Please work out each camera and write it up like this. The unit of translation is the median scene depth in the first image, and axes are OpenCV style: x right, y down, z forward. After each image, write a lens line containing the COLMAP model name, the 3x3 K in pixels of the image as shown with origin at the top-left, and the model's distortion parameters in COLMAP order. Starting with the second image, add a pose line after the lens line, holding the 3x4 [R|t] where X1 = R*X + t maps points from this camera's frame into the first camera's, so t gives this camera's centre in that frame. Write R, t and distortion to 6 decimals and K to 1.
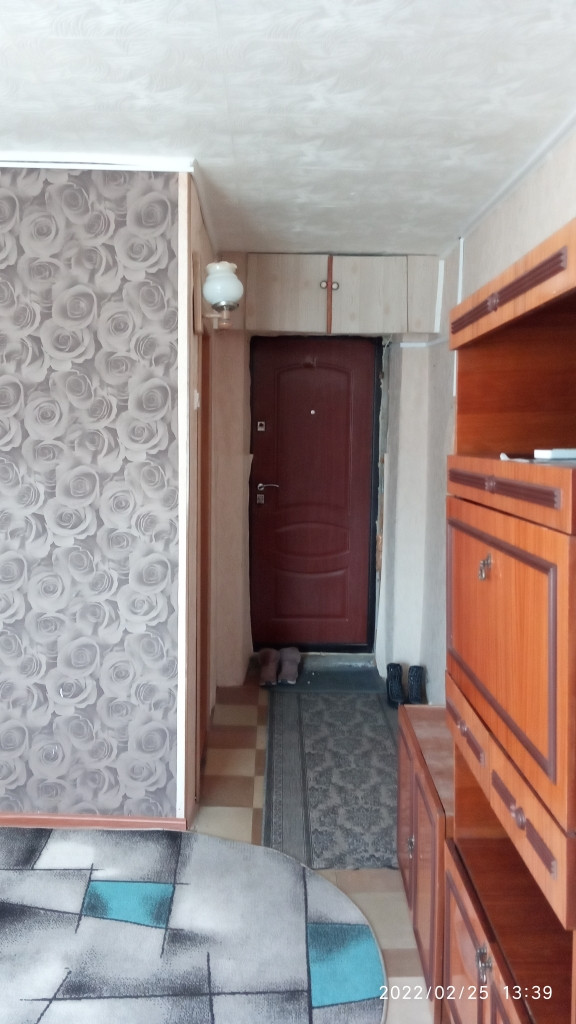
lens RADIAL K [[807.0, 0, 287.8], [0, 807.0, 509.0], [0, 0, 1]] dist [0.114483, -0.203766]
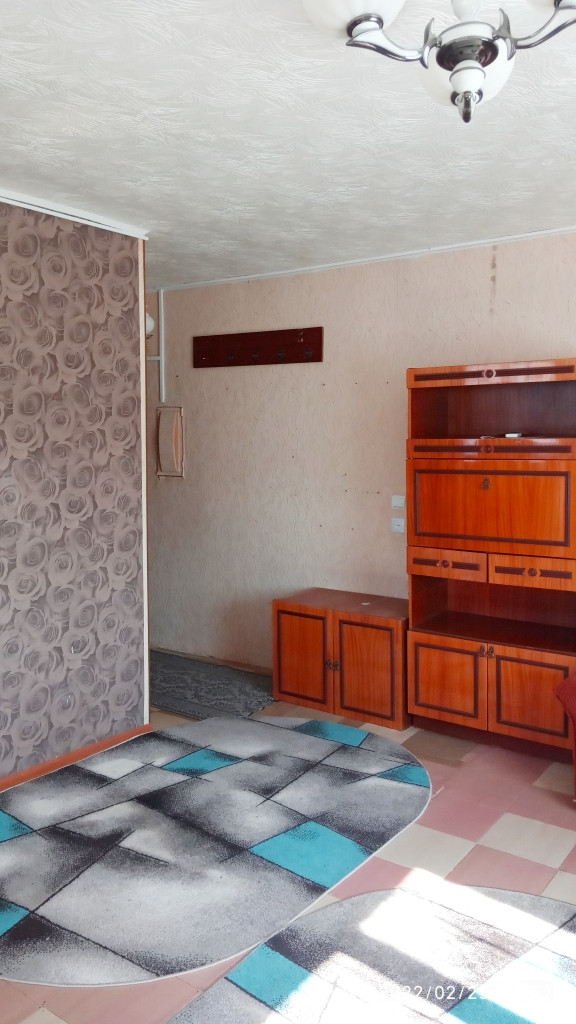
lens RADIAL K [[807.0, 0, 287.8], [0, 807.0, 509.0], [0, 0, 1]] dist [0.114483, -0.203766]
pose [[0.594410, -0.097972, 0.798172, -1.061091], [0.089250, 0.994456, 0.055600, -0.021484], [-0.799194, 0.038187, 0.599859, 0.015853]]
